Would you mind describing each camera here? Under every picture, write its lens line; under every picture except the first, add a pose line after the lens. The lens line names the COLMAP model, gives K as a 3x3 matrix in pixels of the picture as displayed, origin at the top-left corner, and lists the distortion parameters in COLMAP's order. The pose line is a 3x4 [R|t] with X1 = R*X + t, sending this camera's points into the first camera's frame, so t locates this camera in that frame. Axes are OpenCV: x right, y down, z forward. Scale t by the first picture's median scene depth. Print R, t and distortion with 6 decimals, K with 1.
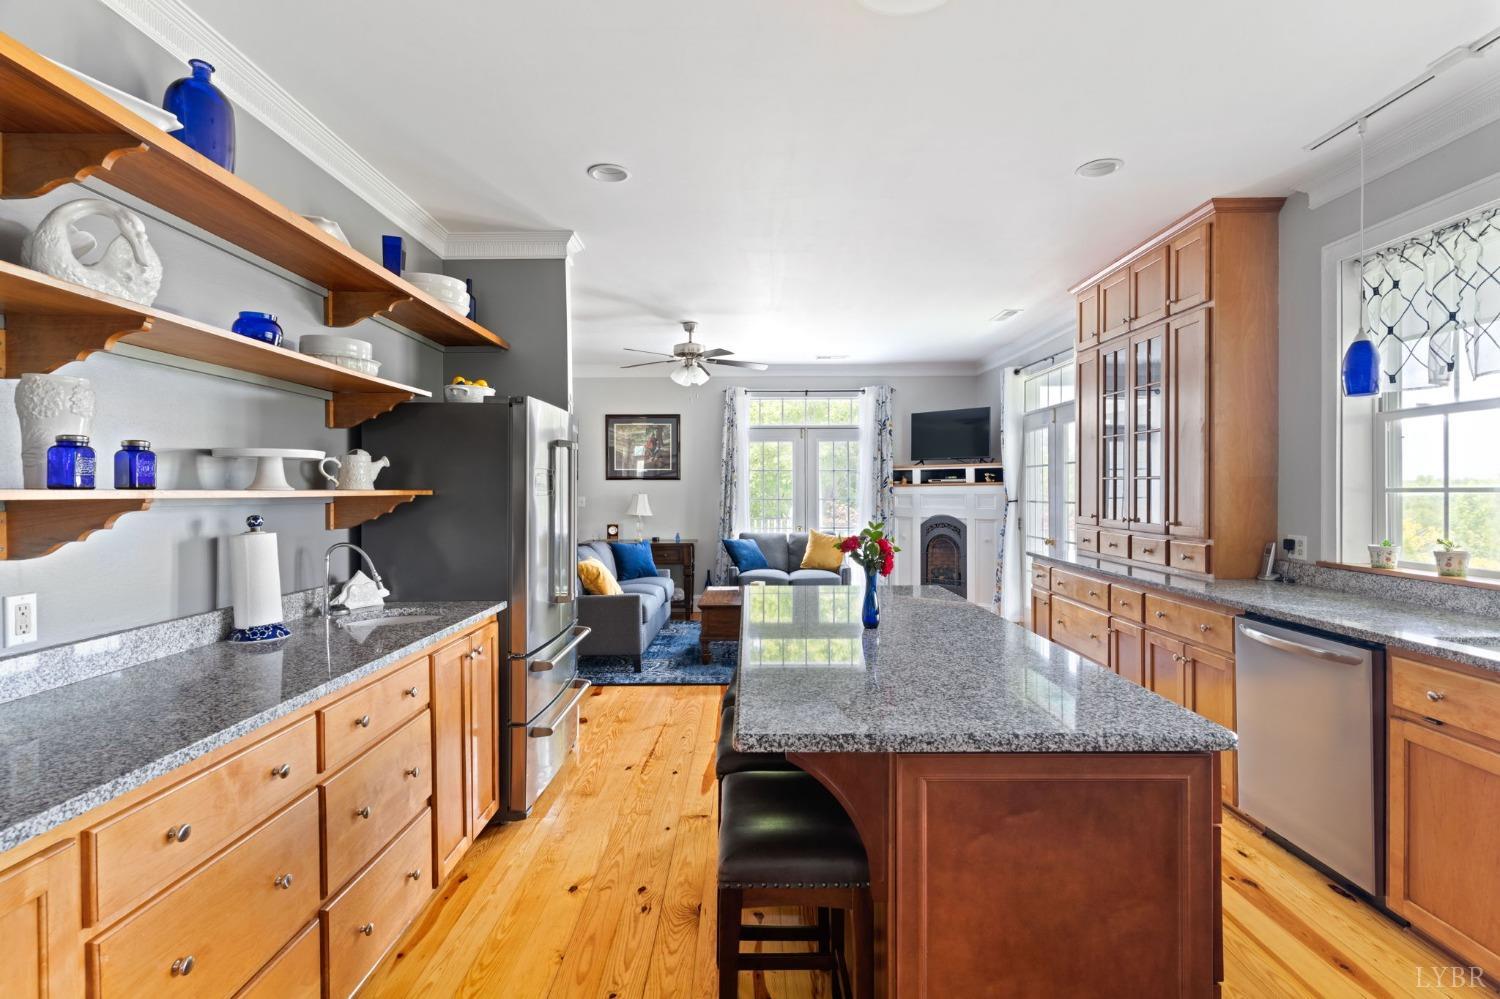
lens RADIAL K [[720.9, 0, 749.7], [0, 720.9, 491.6], [0, 0, 1]] dist [0.001392, 0.000823]
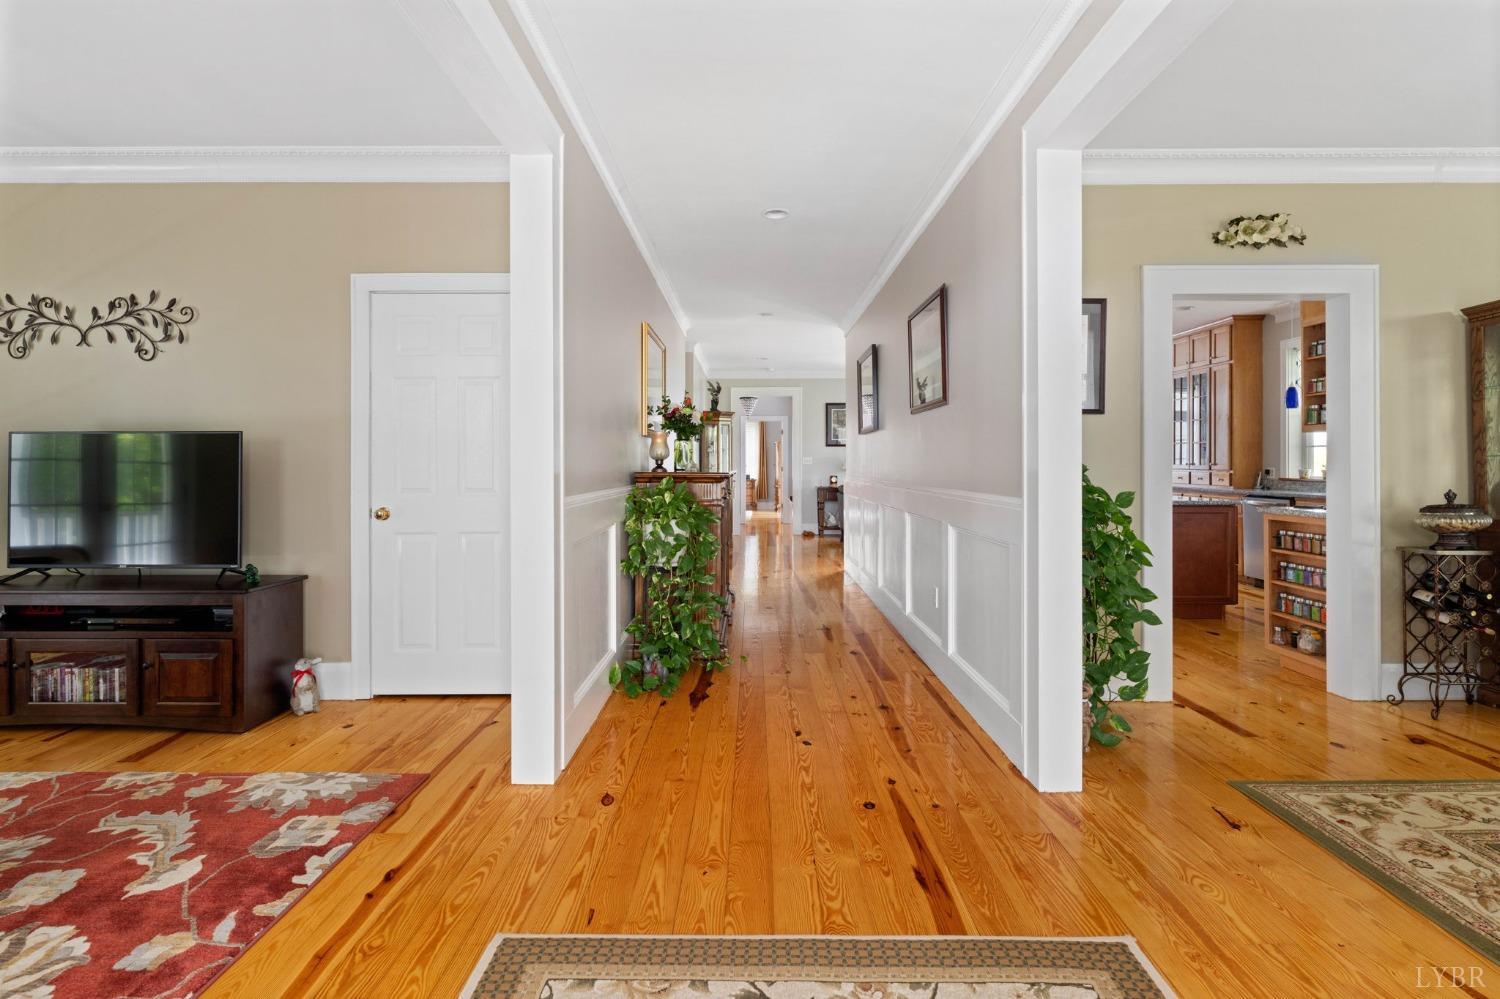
lens RADIAL K [[725.4, 0, 753.9], [0, 725.4, 458.3], [0, 0, 1]] dist [0.000465, -0.000168]
pose [[0.999979, 0.002057, -0.006151, -0.357323], [-0.002112, 0.999958, -0.008901, 0.023906], [0.006133, 0.008914, 0.999941, -0.542025]]
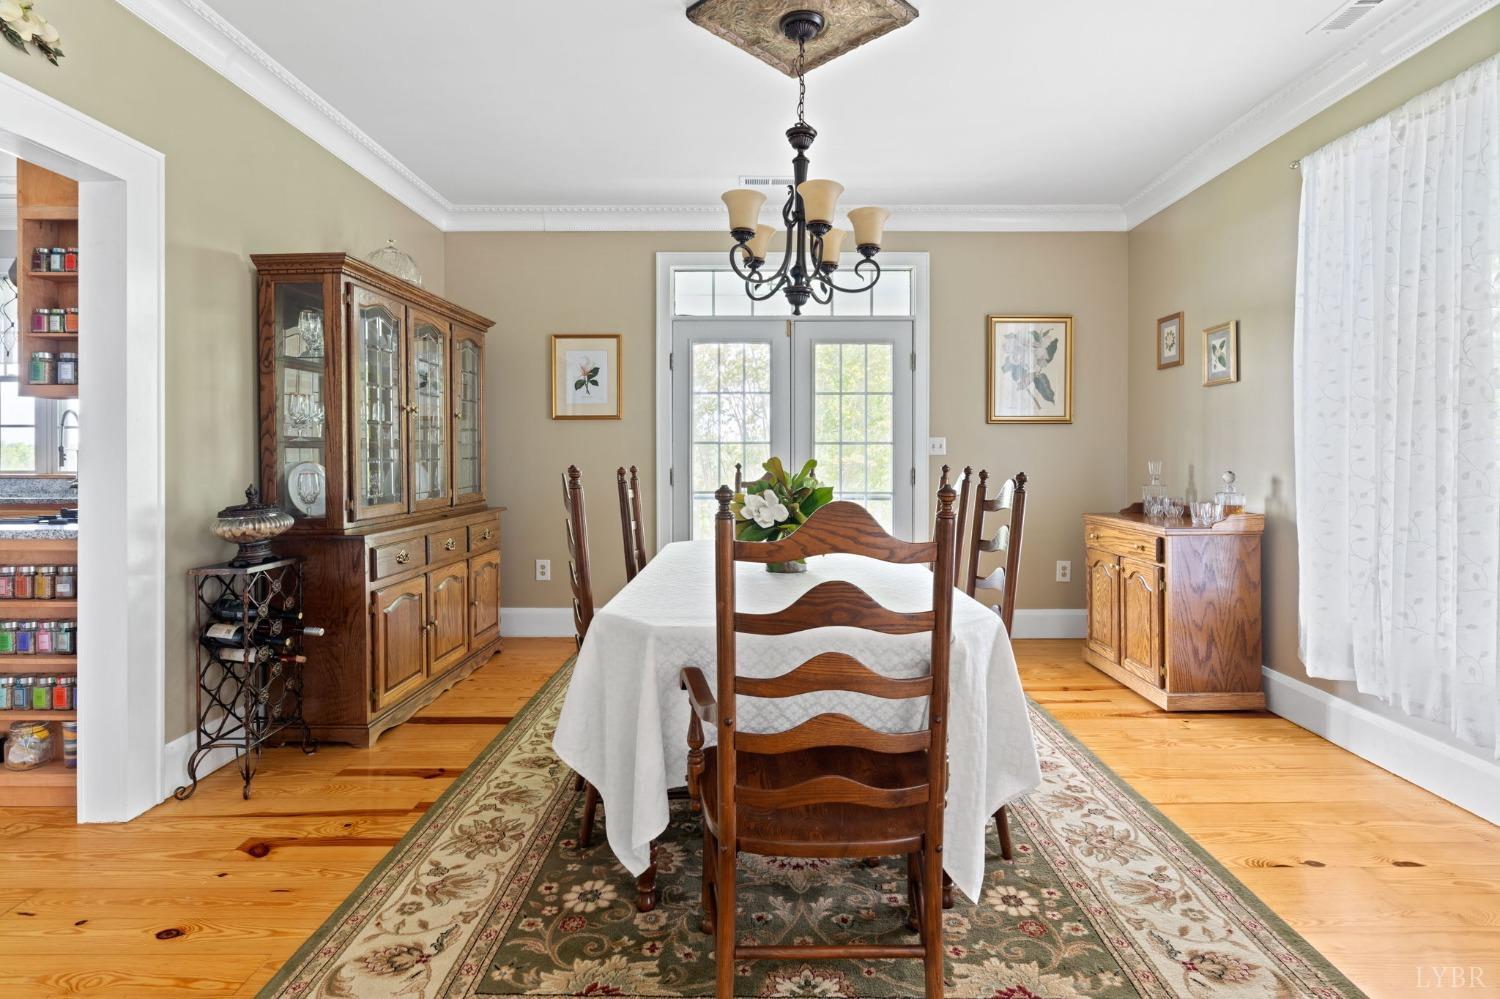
lens RADIAL K [[725.4, 0, 753.9], [0, 725.4, 458.3], [0, 0, 1]] dist [0.000465, -0.000168]
pose [[0.013713, 0.004164, 0.999897, -0.270311], [-0.001152, 0.999991, -0.004149, 0.026894], [-0.999905, -0.001095, 0.013718, -0.335860]]
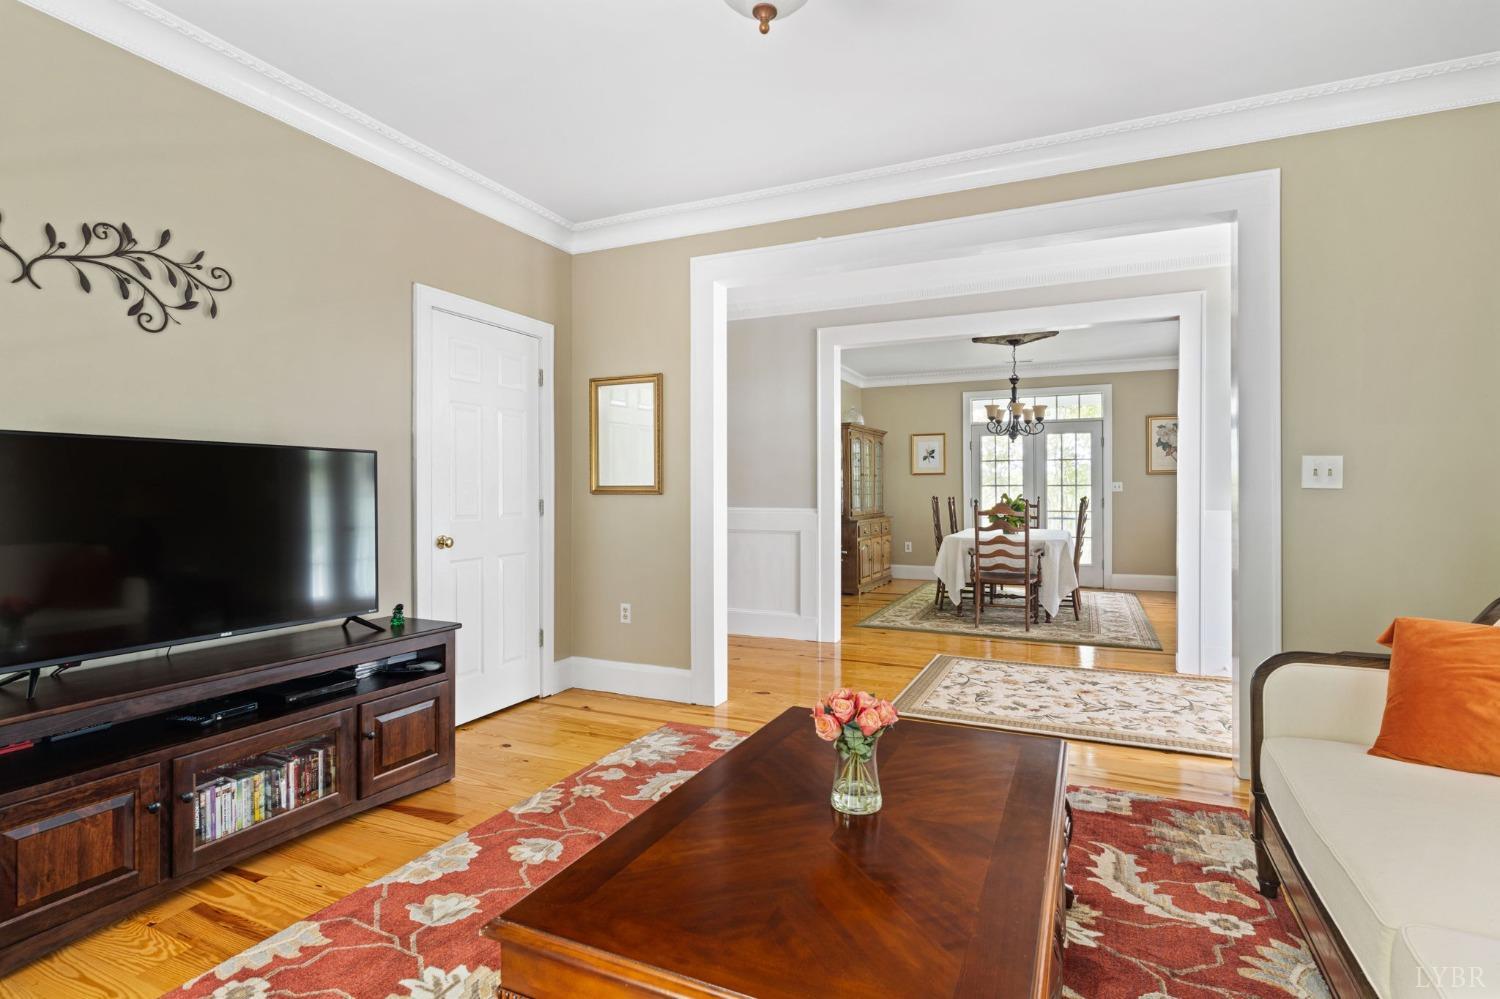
lens RADIAL K [[735.9, 0, 751.4], [0, 735.9, 475.4], [0, 0, 1]] dist [0.001639, 0.000956]
pose [[0.421395, 0.023933, 0.906561, -0.922578], [-0.000385, 0.999656, -0.026212, 0.026892], [-0.906877, 0.010697, 0.421260, -0.441366]]
